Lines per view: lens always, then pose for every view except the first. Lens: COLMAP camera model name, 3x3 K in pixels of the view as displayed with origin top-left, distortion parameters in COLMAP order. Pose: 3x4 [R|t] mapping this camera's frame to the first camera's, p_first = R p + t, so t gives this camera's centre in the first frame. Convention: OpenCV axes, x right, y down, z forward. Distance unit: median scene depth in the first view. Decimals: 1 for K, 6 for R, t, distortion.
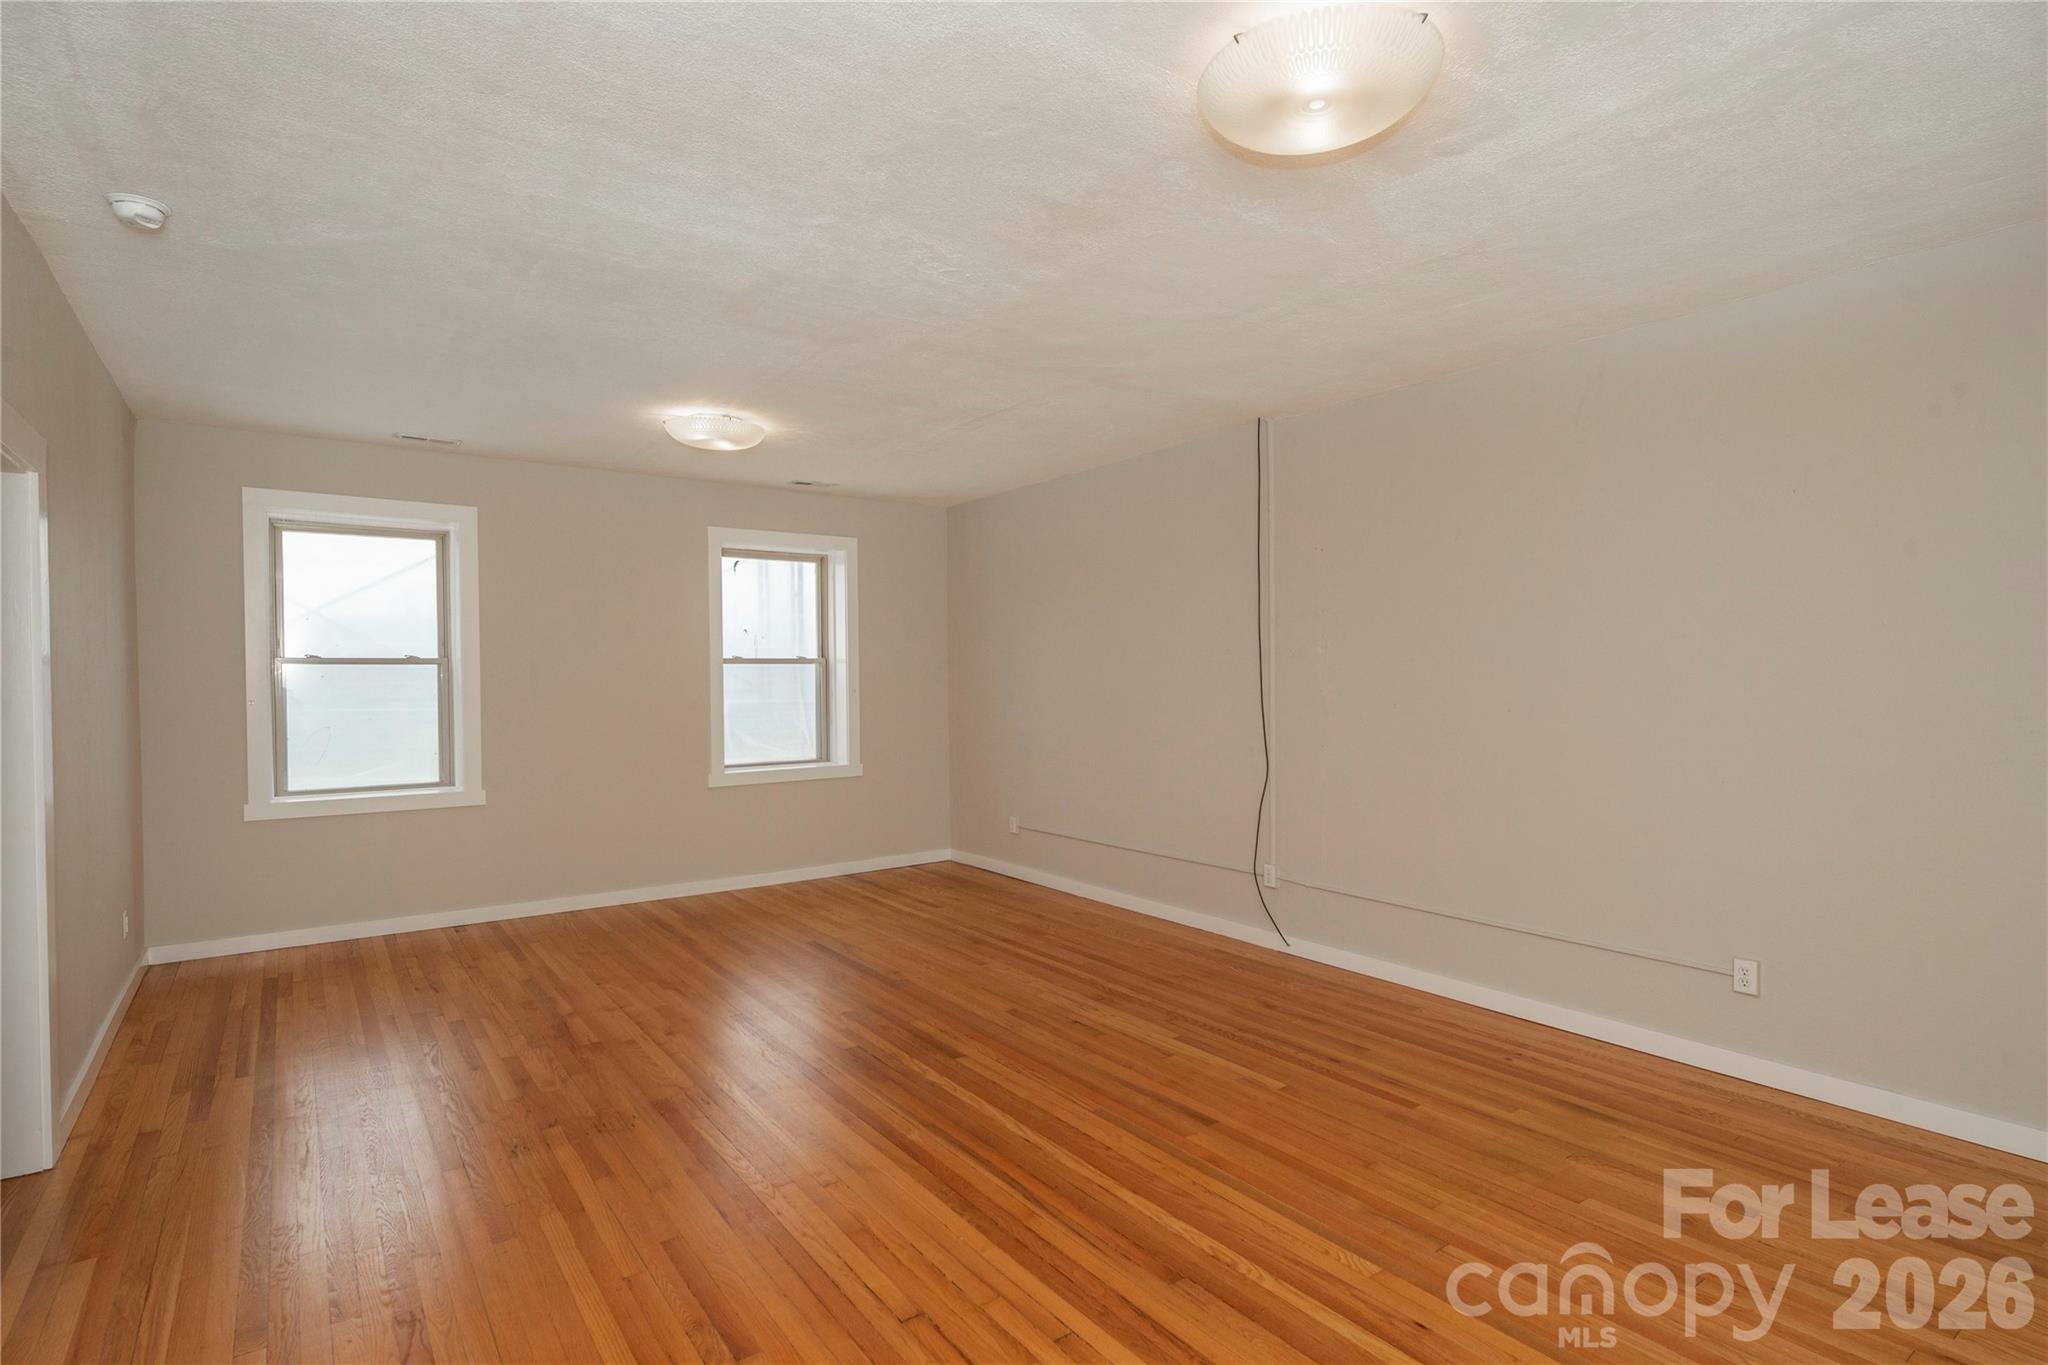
lens RADIAL K [[1058.8, 0, 1024.0], [0, 1058.8, 682.5], [0, 0, 1]] dist [0.048853, -0.072353]
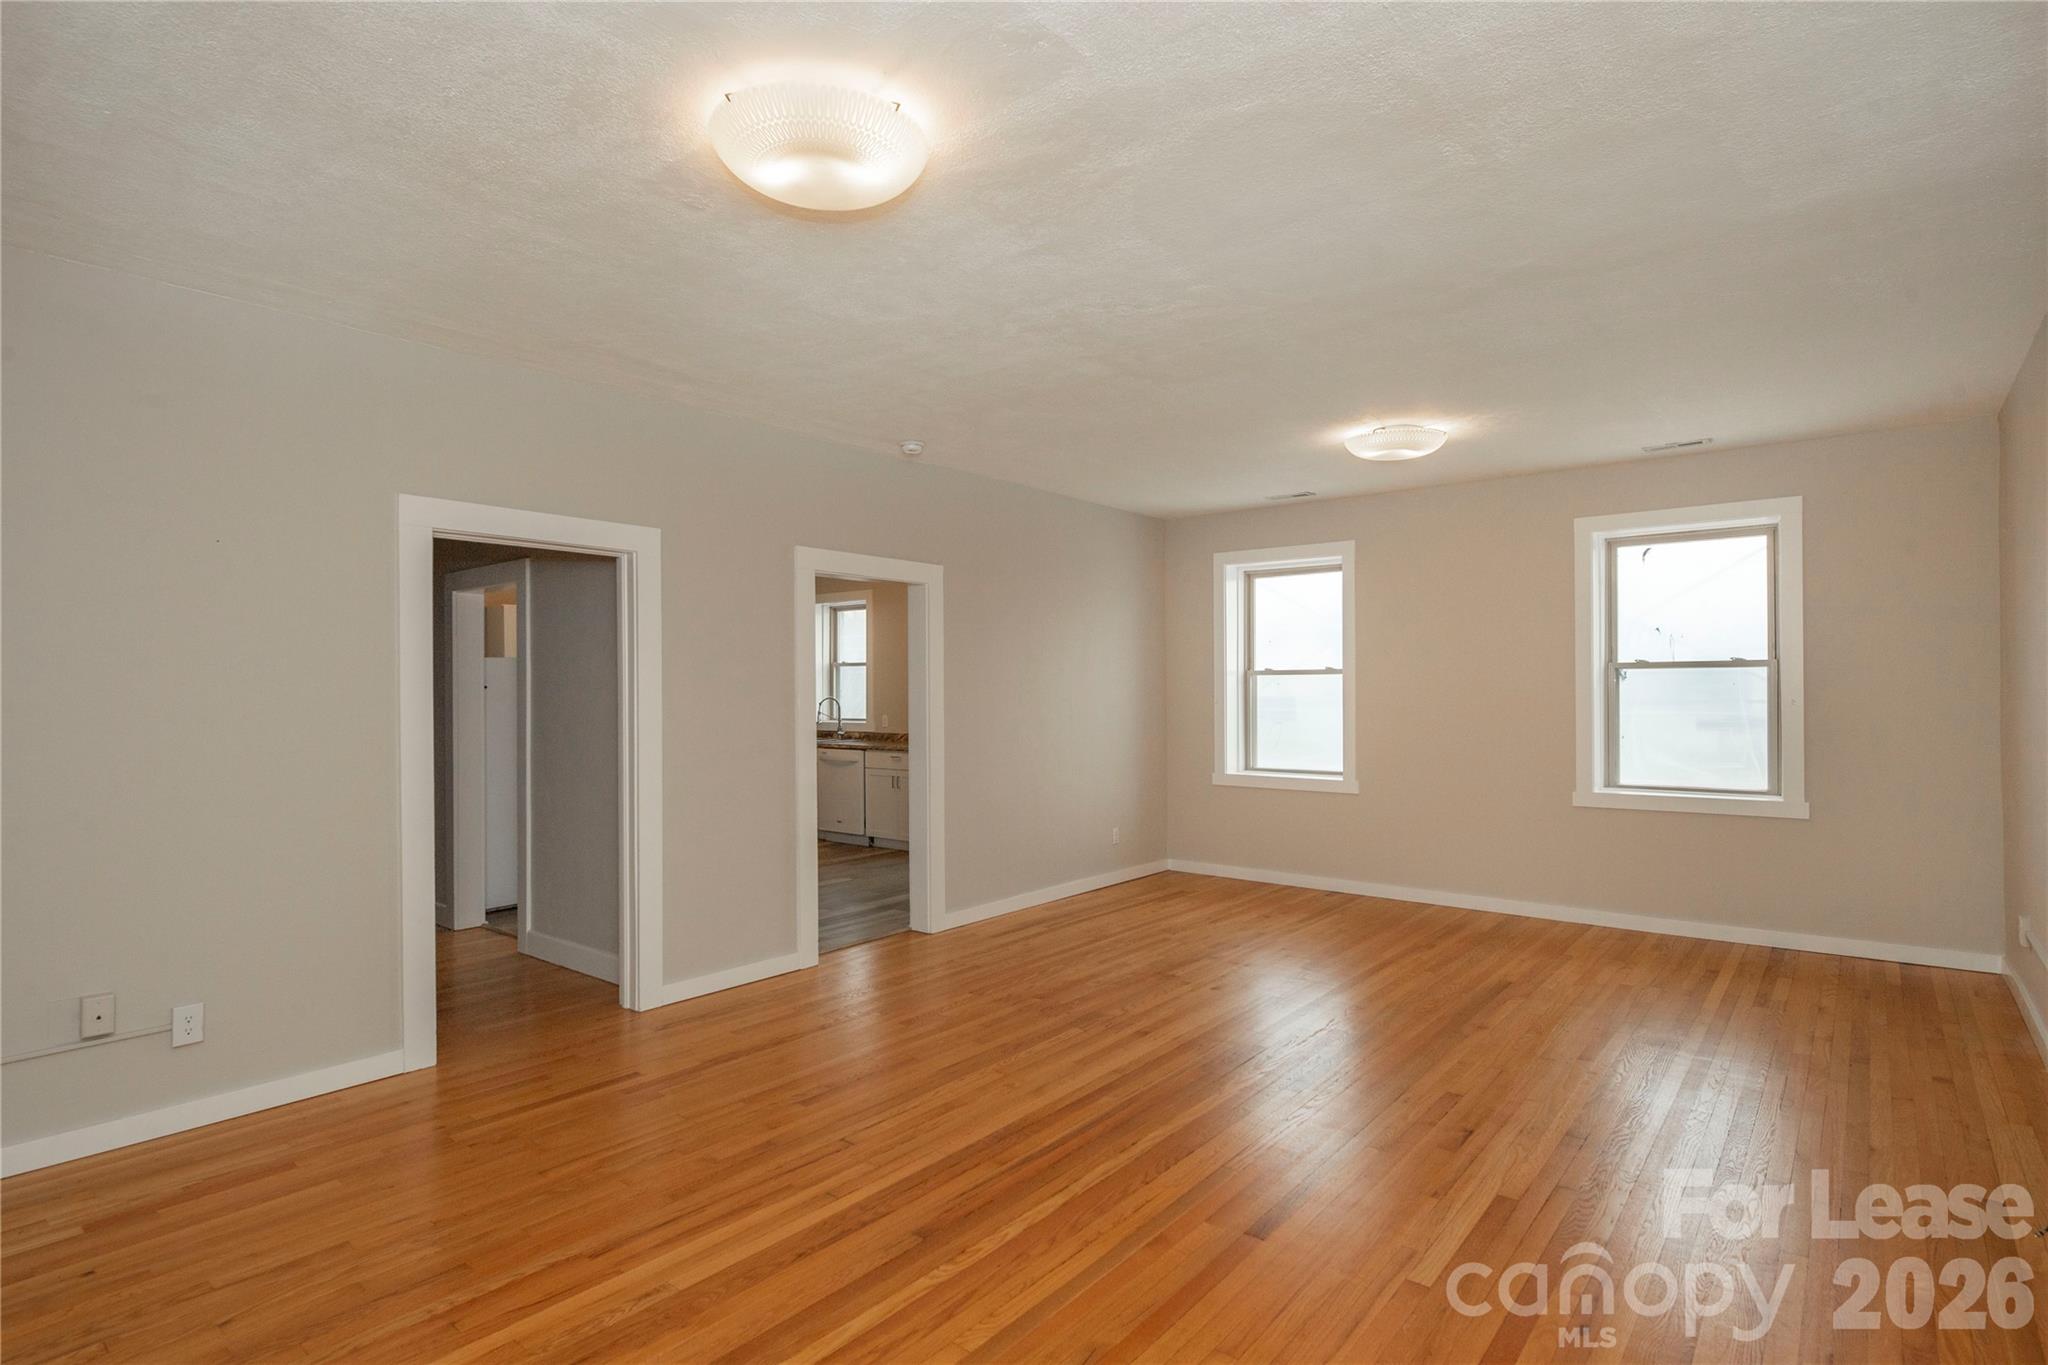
lens RADIAL K [[1058.4, 0, 1024.0], [0, 1058.4, 682.5], [0, 0, 1]] dist [-0.001633, -0.000210]
pose [[0.216434, -0.000669, -0.976297, 0.571687], [0.001450, 0.999999, -0.000364, -0.008109], [0.976296, -0.001337, 0.216435, 0.398211]]
